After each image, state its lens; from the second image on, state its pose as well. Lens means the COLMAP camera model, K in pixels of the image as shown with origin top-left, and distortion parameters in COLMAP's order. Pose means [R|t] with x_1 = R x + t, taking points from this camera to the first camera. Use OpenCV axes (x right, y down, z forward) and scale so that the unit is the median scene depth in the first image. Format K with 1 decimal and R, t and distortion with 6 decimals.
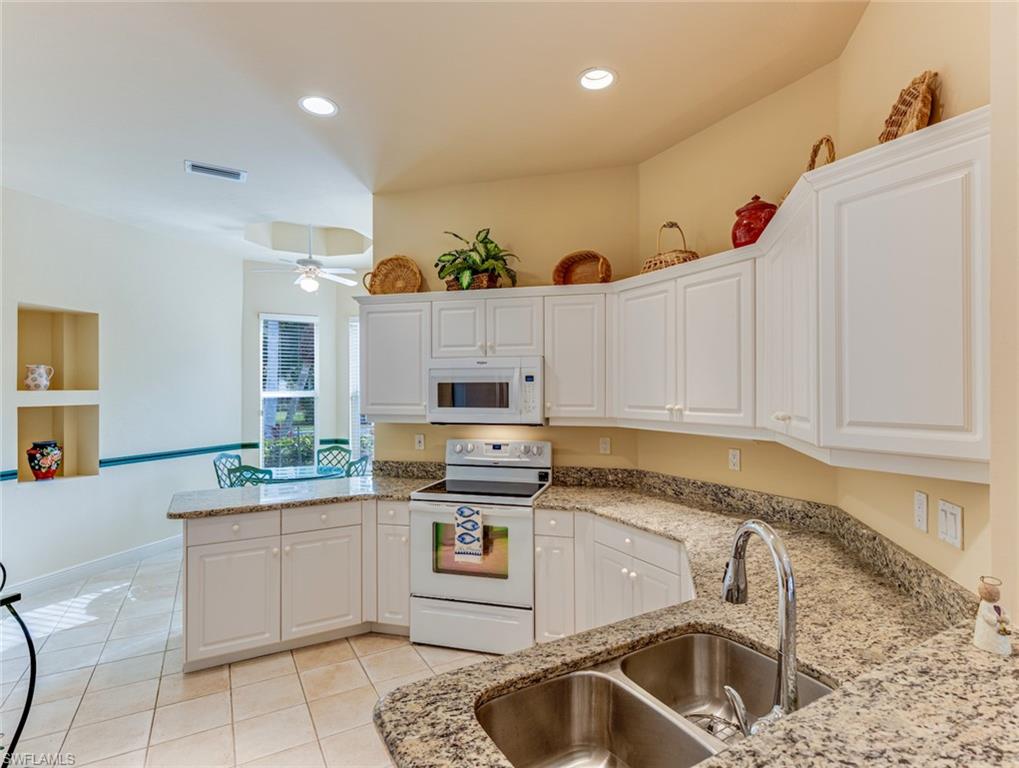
lens RADIAL K [[519.2, 0, 513.3], [0, 519.2, 387.7], [0, 0, 1]] dist [0.009124, -0.002051]
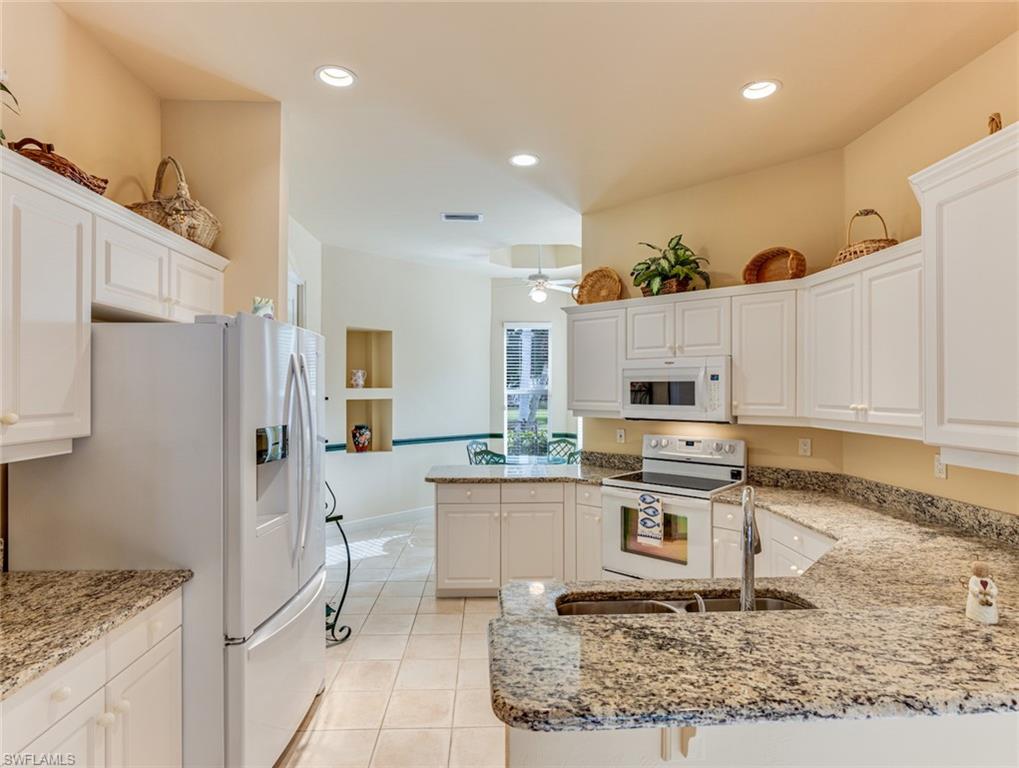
lens RADIAL K [[545.6, 0, 517.7], [0, 545.6, 386.5], [0, 0, 1]] dist [-0.003959, -0.001587]
pose [[0.893150, 0.000942, -0.449758, 0.159229], [-0.001283, 0.999999, -0.000454, 0.001541], [0.449757, 0.000983, 0.893151, -0.137547]]
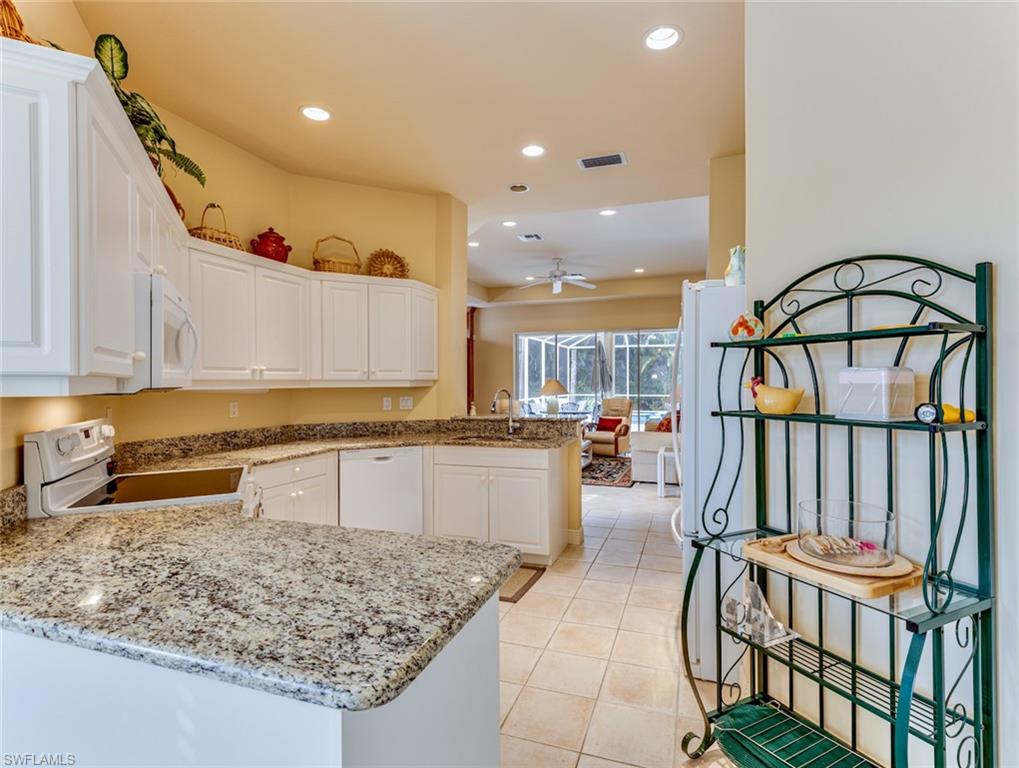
lens RADIAL K [[508.3, 0, 510.8], [0, 508.3, 382.8], [0, 0, 1]] dist [0.002003, 0.000017]
pose [[-0.645620, 0.001351, 0.763658, -0.816713], [-0.001522, 0.999994, -0.003056, 0.060451], [-0.763657, -0.003135, -0.645614, 1.056236]]
